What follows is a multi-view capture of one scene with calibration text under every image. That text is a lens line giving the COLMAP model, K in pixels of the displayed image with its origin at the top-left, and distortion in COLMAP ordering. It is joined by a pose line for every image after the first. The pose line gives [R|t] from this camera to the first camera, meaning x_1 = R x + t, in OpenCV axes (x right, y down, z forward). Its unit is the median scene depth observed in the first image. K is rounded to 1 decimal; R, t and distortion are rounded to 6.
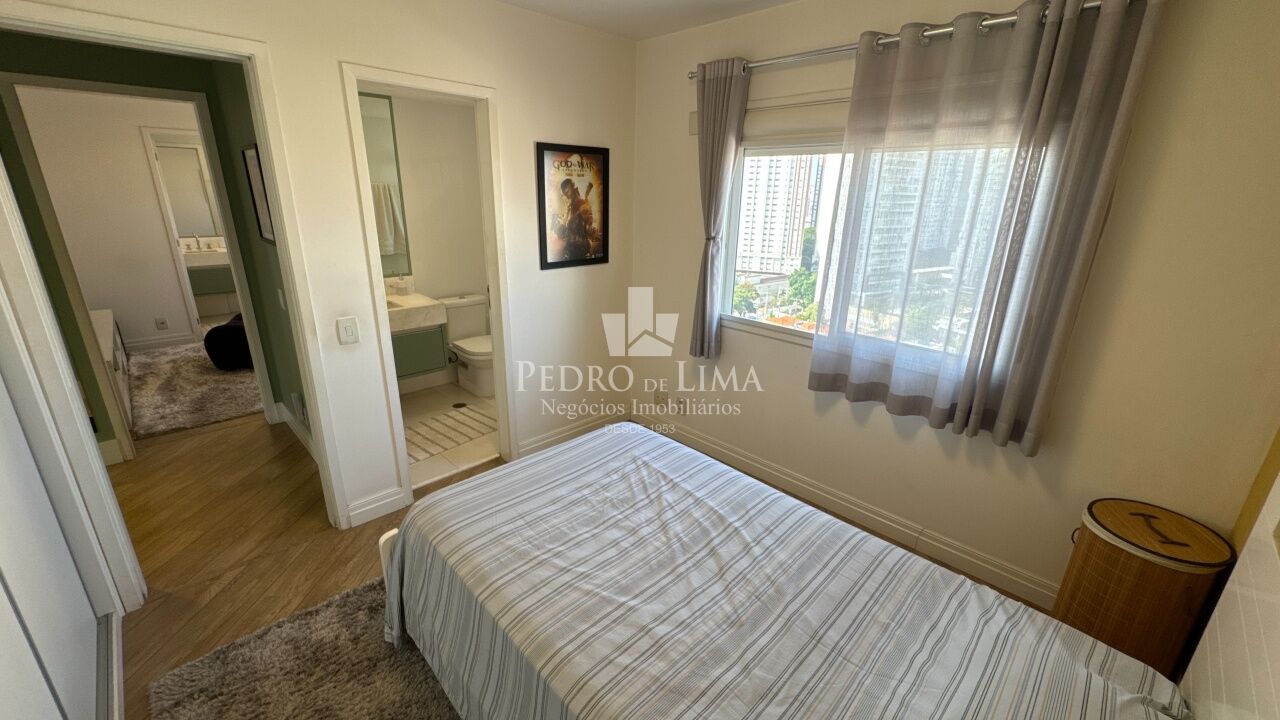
lens RADIAL K [[511.4, 0, 640.6], [0, 511.4, 361.6], [0, 0, 1]] dist [-0.002735, -0.000258]
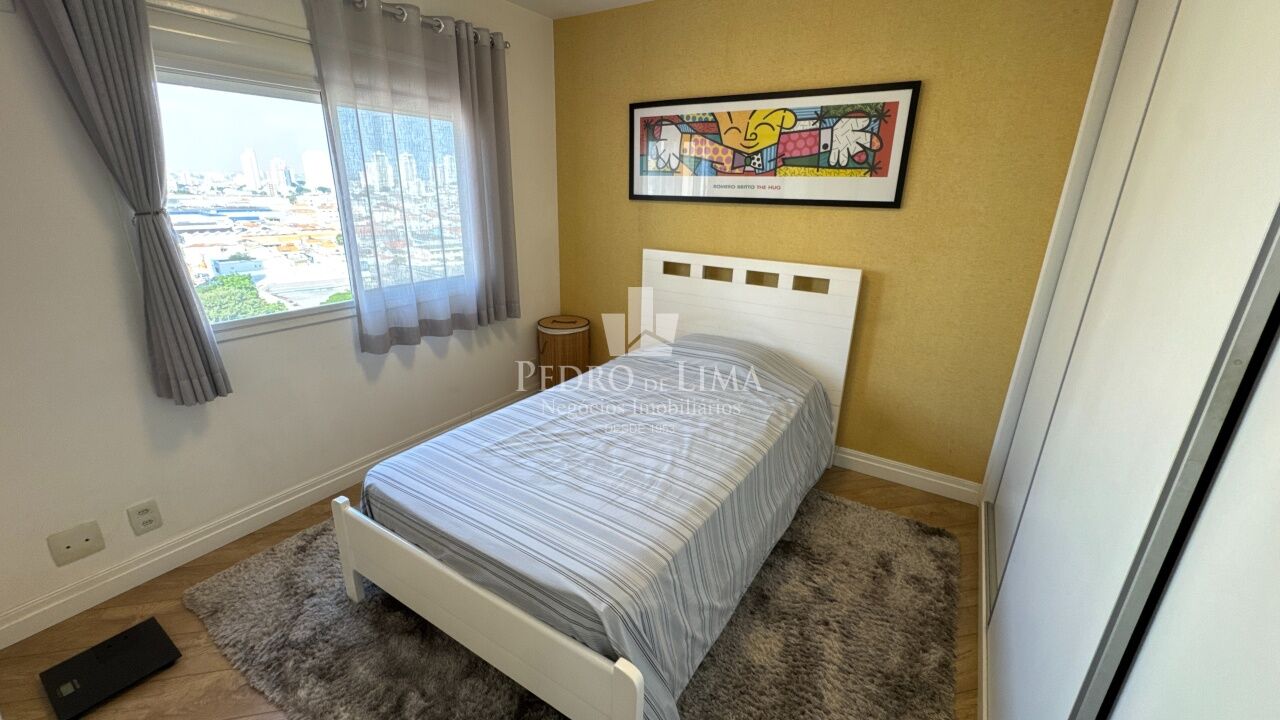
lens RADIAL K [[511.4, 0, 640.7], [0, 511.4, 360.9], [0, 0, 1]] dist [-0.002735, -0.000258]
pose [[-0.224387, -0.335988, 0.914747, -0.957442], [0.290642, 0.872889, 0.391908, -0.245321], [-0.930149, 0.353803, -0.098213, 0.921860]]
